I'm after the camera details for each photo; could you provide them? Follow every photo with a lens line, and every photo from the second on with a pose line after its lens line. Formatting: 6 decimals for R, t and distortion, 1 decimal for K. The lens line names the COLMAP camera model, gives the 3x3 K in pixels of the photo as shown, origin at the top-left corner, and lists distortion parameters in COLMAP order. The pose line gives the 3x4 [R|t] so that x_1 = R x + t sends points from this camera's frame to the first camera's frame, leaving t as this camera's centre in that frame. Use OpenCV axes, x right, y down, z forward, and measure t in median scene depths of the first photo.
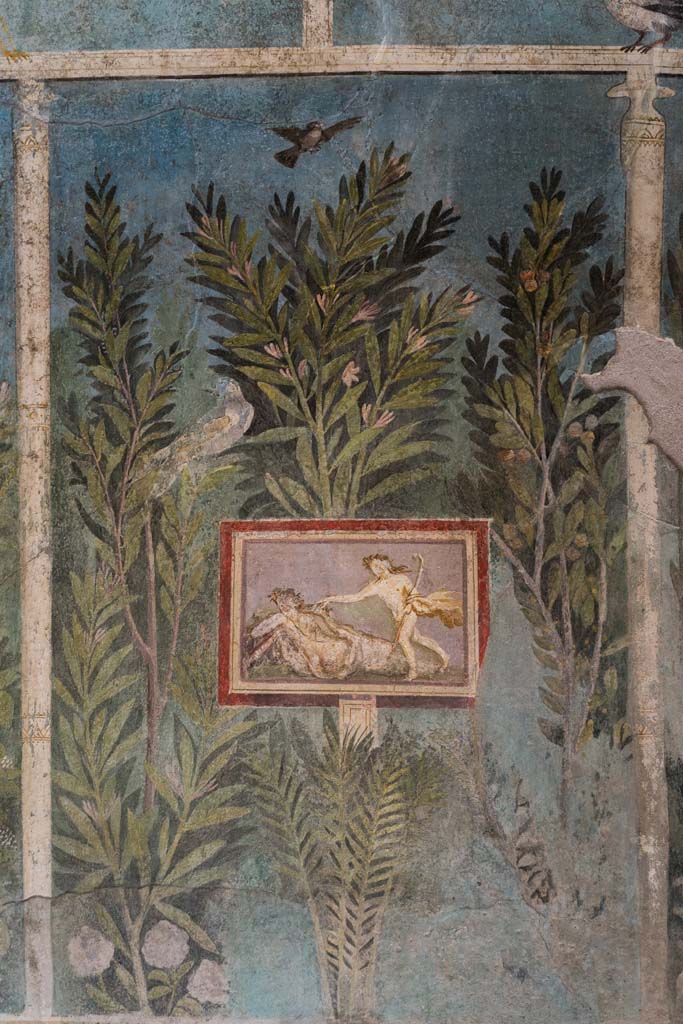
lens RADIAL K [[817.2, 0, 342.3], [0, 817.2, 511.1], [0, 0, 1]] dist [0.013254, 0.000233]
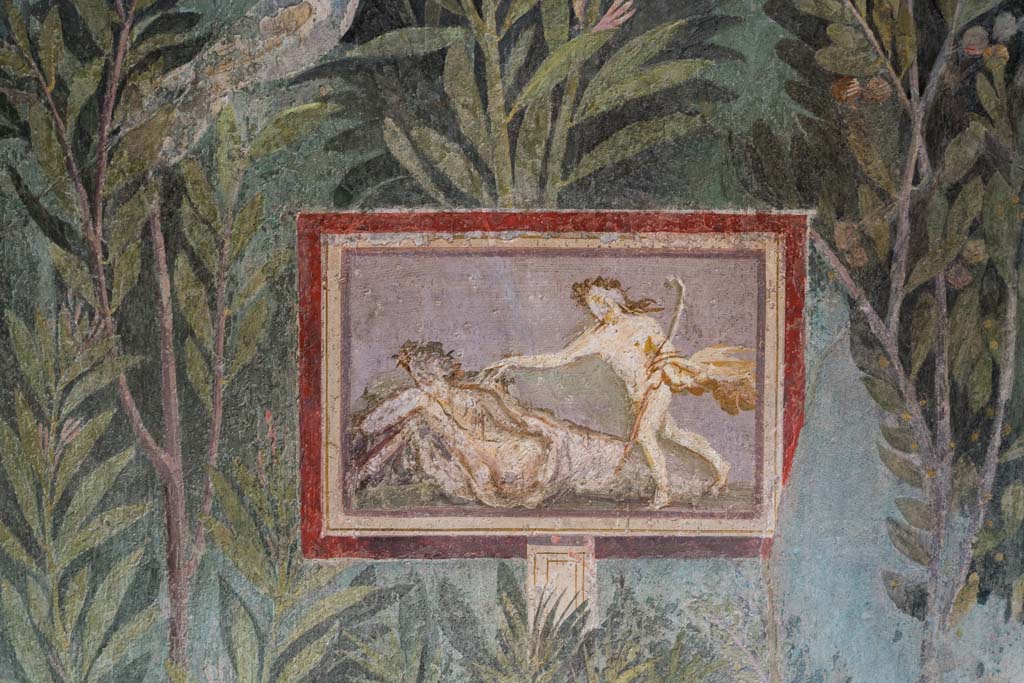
lens RADIAL K [[1182.5, 0, 512.5], [0, 1182.5, 341.0], [0, 0, 1]] dist [0.013627, 0.000000]
pose [[0.999959, 0.000621, -0.009032, -0.006441], [0.000301, 0.994814, 0.101712, 0.016171], [0.009049, -0.101710, 0.994773, 0.236906]]
